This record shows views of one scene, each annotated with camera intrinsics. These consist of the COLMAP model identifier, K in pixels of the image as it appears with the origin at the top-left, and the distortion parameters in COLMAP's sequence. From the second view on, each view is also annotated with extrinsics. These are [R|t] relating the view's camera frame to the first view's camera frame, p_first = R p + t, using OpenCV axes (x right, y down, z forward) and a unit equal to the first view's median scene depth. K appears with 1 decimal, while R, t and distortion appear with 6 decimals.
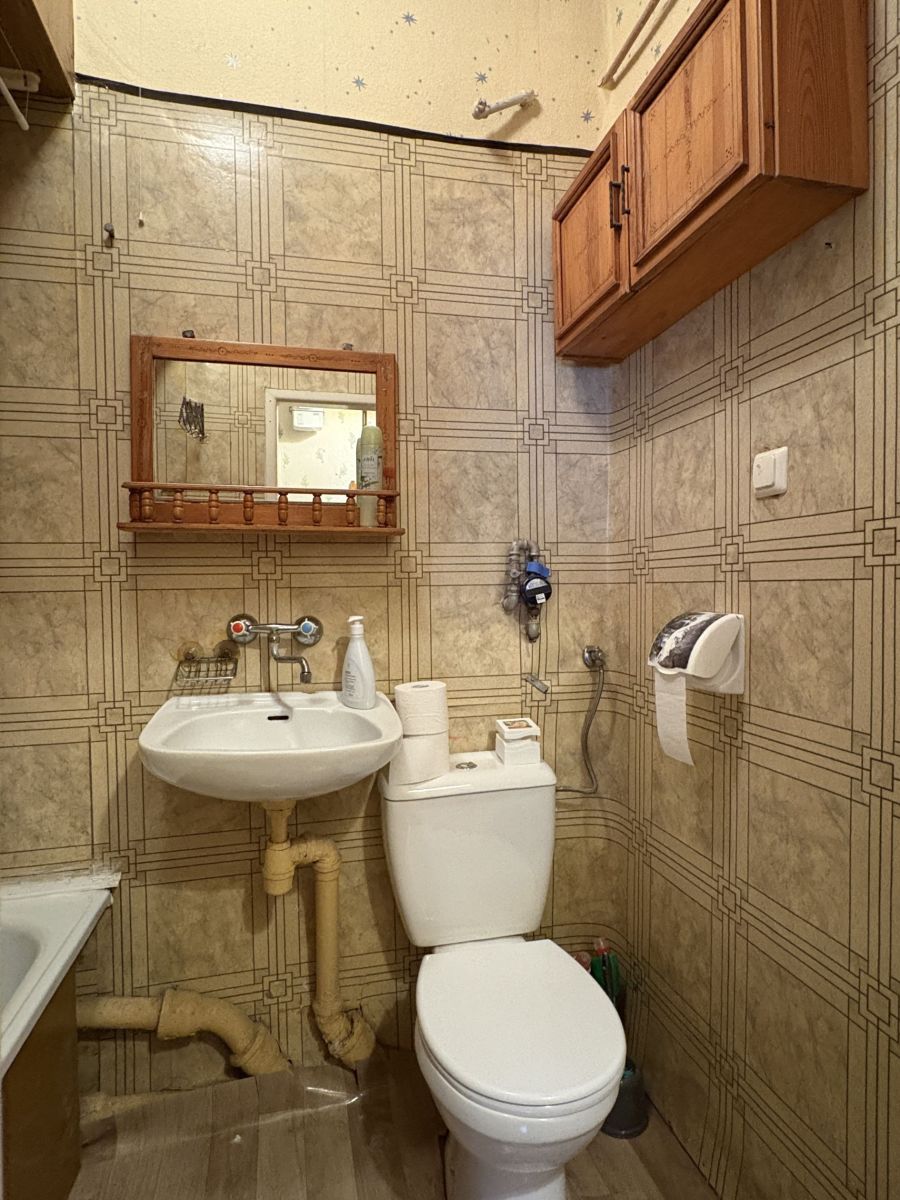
lens RADIAL K [[667.8, 0, 452.0], [0, 667.8, 603.6], [0, 0, 1]] dist [-0.001698, 0.000286]
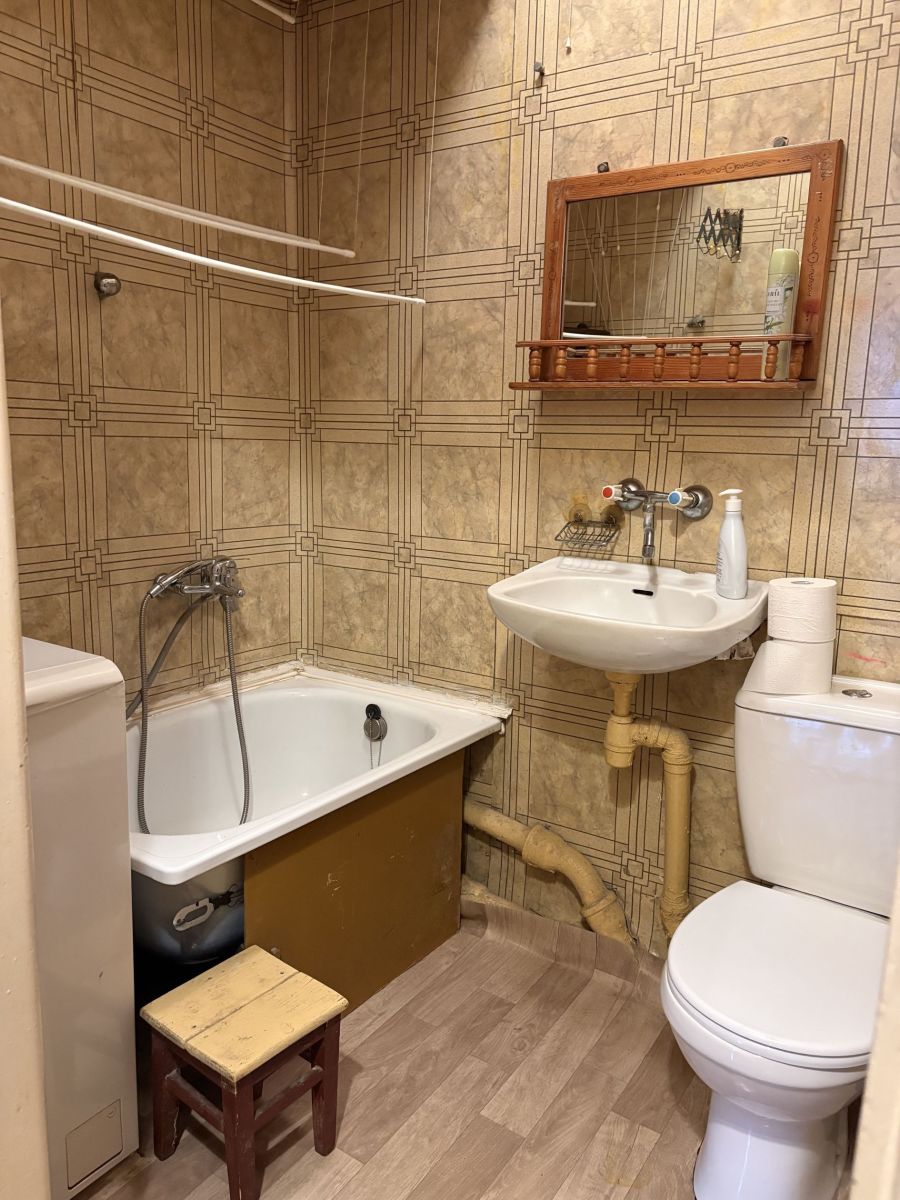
lens RADIAL K [[913.6, 0, 449.8], [0, 913.6, 622.3], [0, 0, 1]] dist [0.075547, -0.093531]
pose [[0.668248, 0.180560, -0.721694, 0.493833], [-0.054010, 0.979314, 0.195004, -0.024793], [0.741975, -0.091333, 0.664177, -0.064650]]
